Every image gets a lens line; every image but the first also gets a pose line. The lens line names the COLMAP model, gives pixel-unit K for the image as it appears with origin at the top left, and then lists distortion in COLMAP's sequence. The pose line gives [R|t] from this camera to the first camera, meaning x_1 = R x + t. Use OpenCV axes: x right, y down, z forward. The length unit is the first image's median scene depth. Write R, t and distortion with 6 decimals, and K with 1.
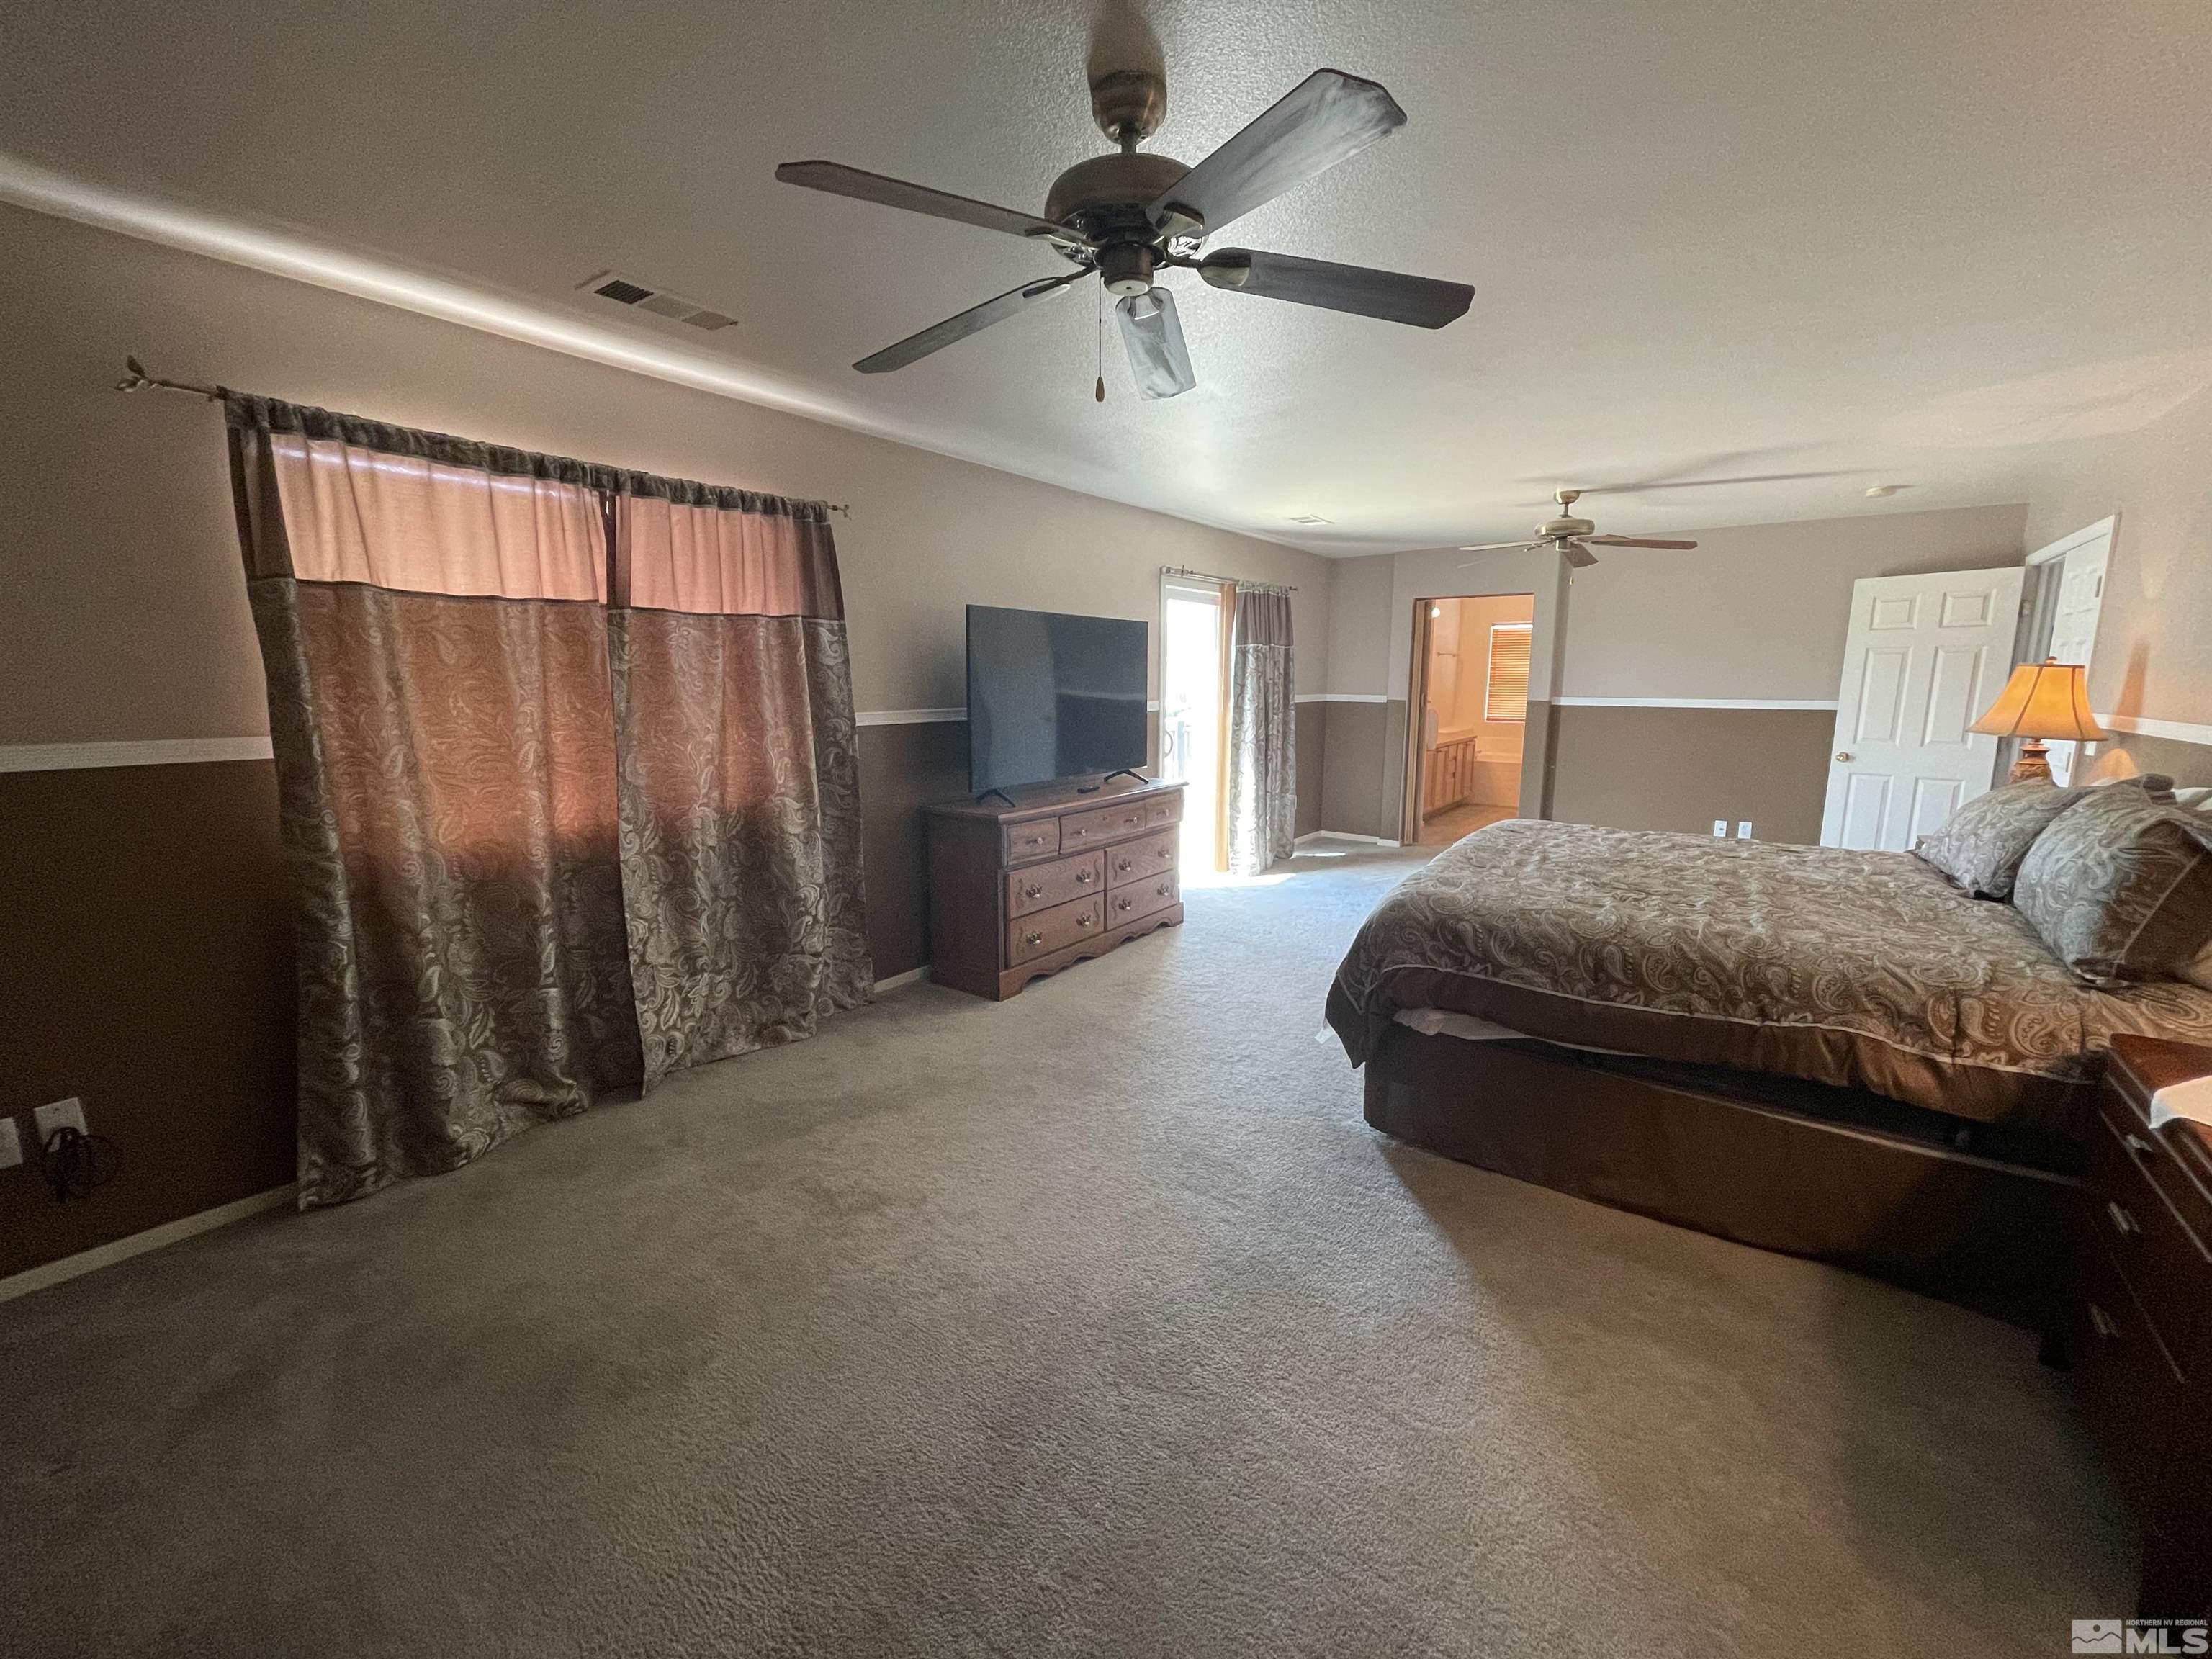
lens RADIAL K [[896.1, 0, 1102.0], [0, 896.1, 822.5], [0, 0, 1]] dist [-0.003466, 0.000050]
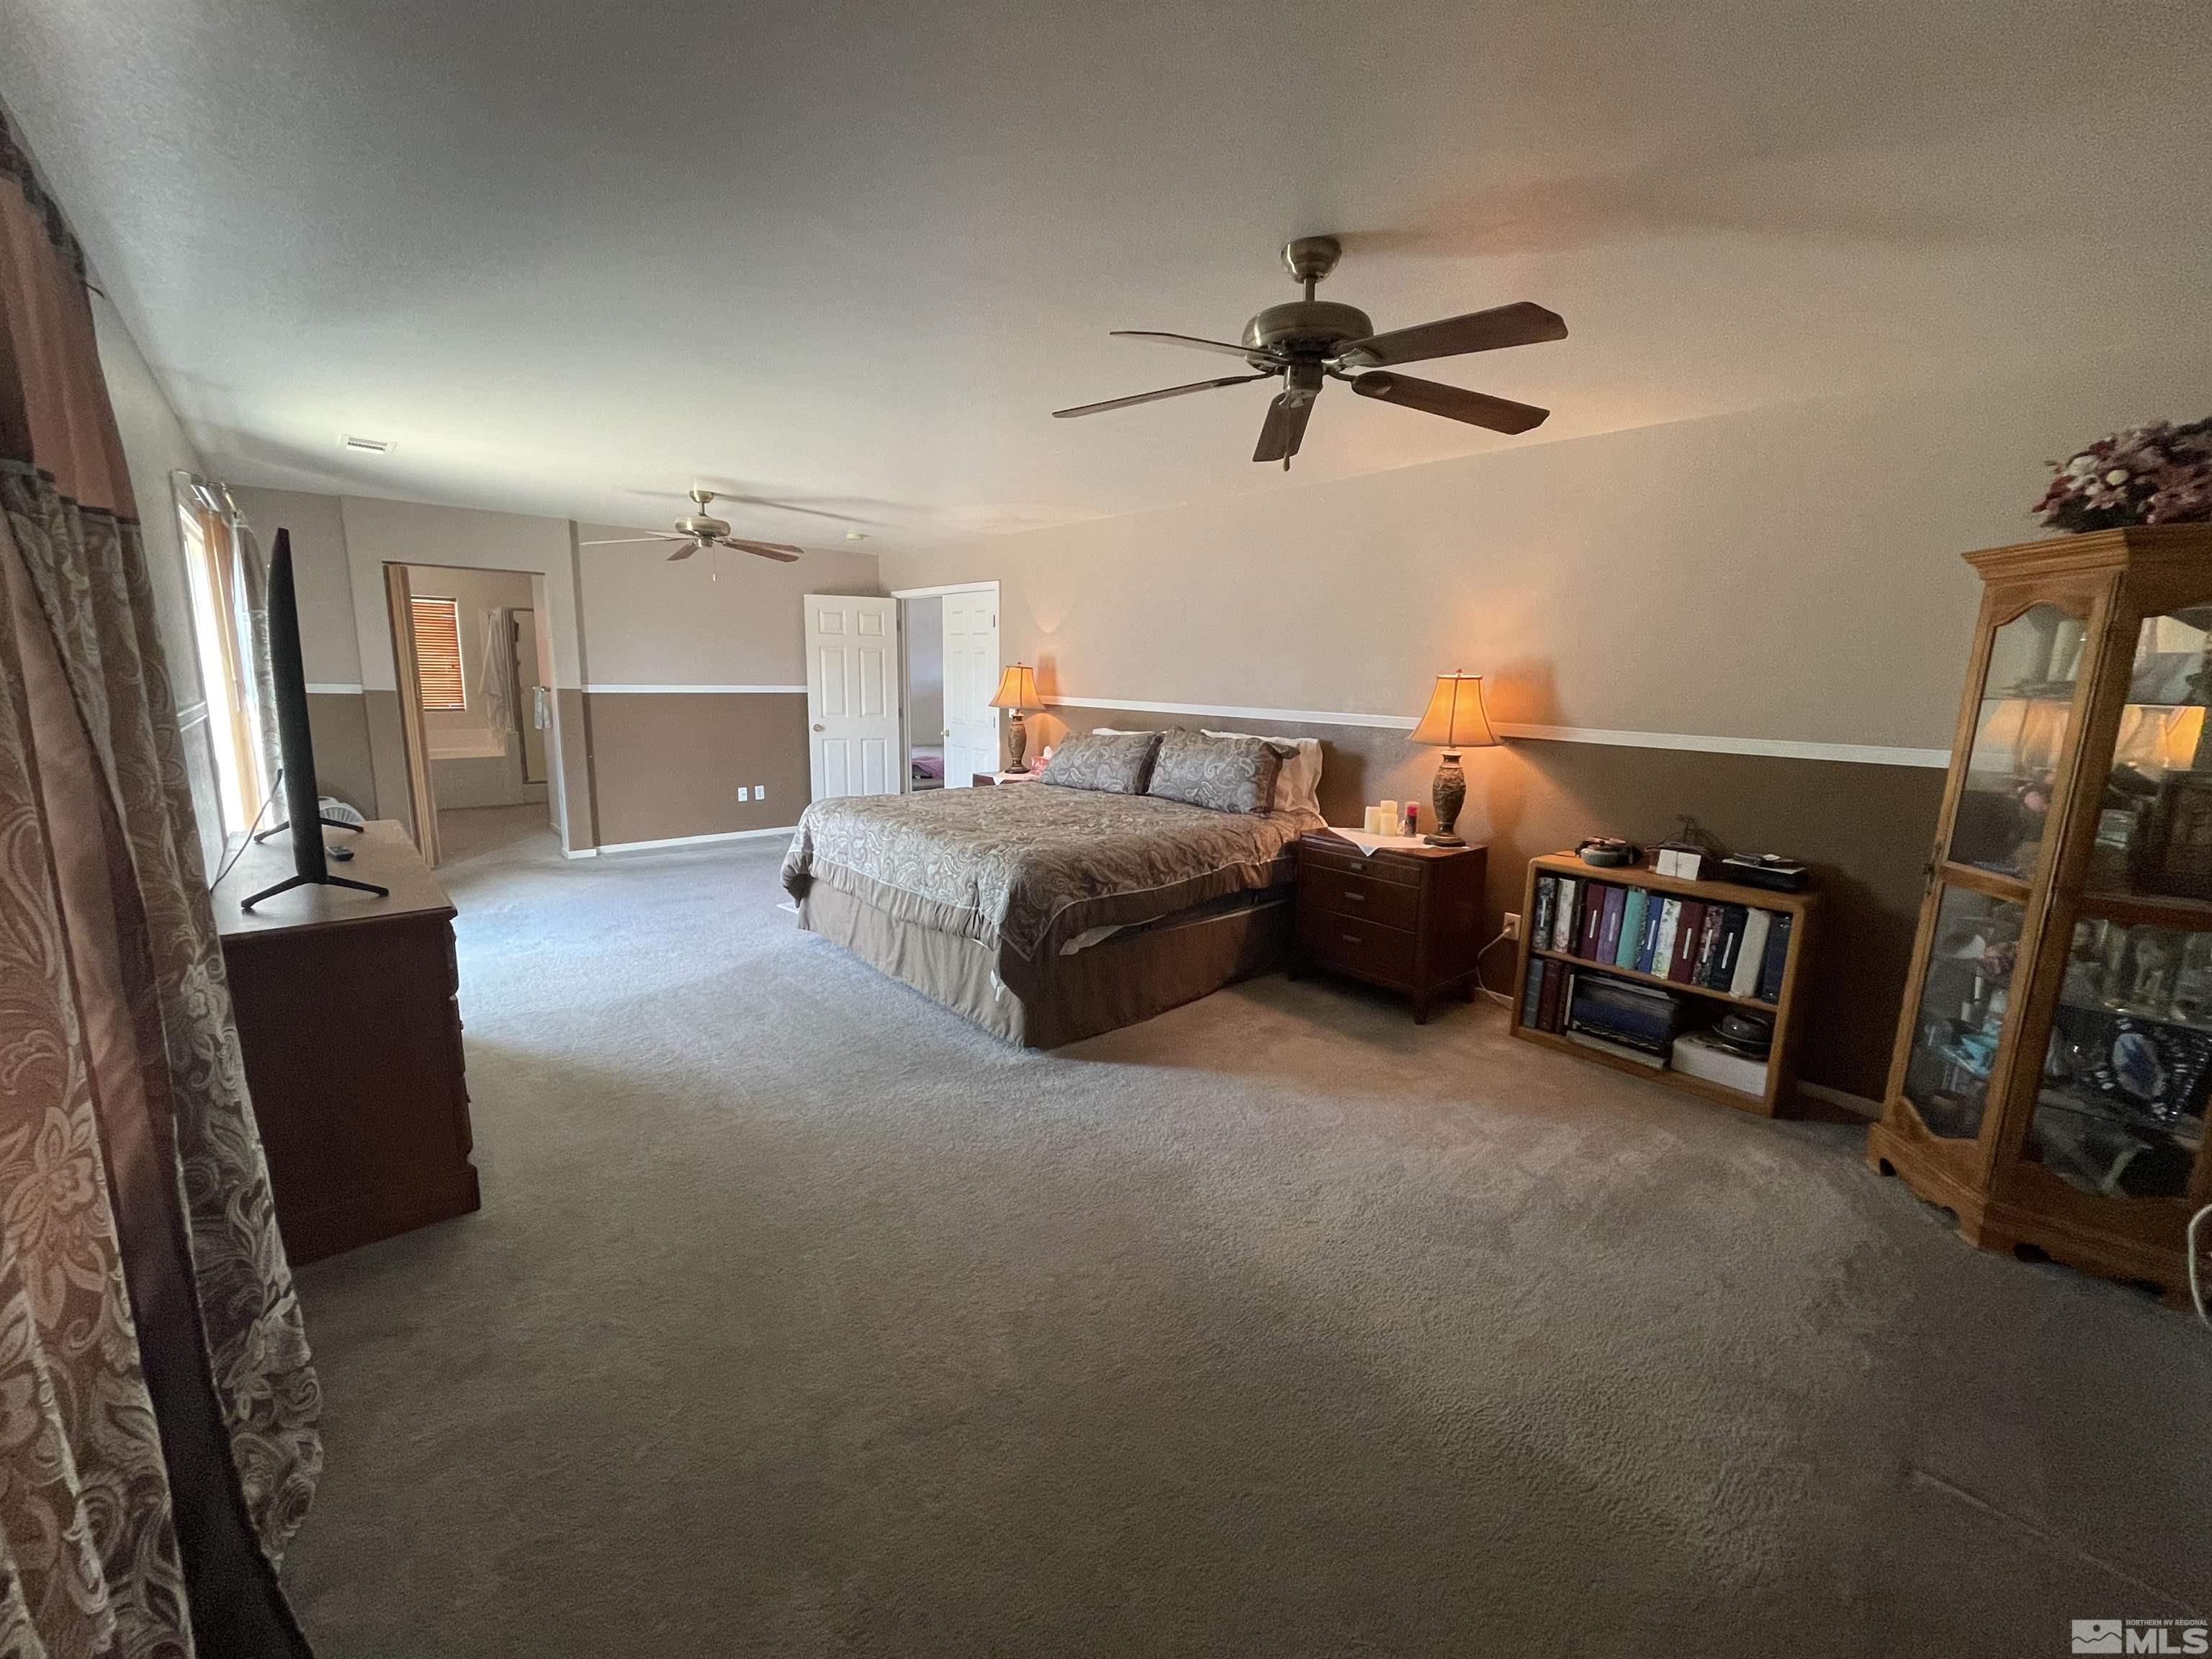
lens RADIAL K [[886.8, 0, 1095.7], [0, 886.8, 832.7], [0, 0, 1]] dist [-0.000815, -0.000284]
pose [[0.217149, -0.172603, 0.960757, -0.578686], [0.135999, 0.979993, 0.145320, -0.082638], [-0.966618, 0.099106, 0.236278, 0.440995]]
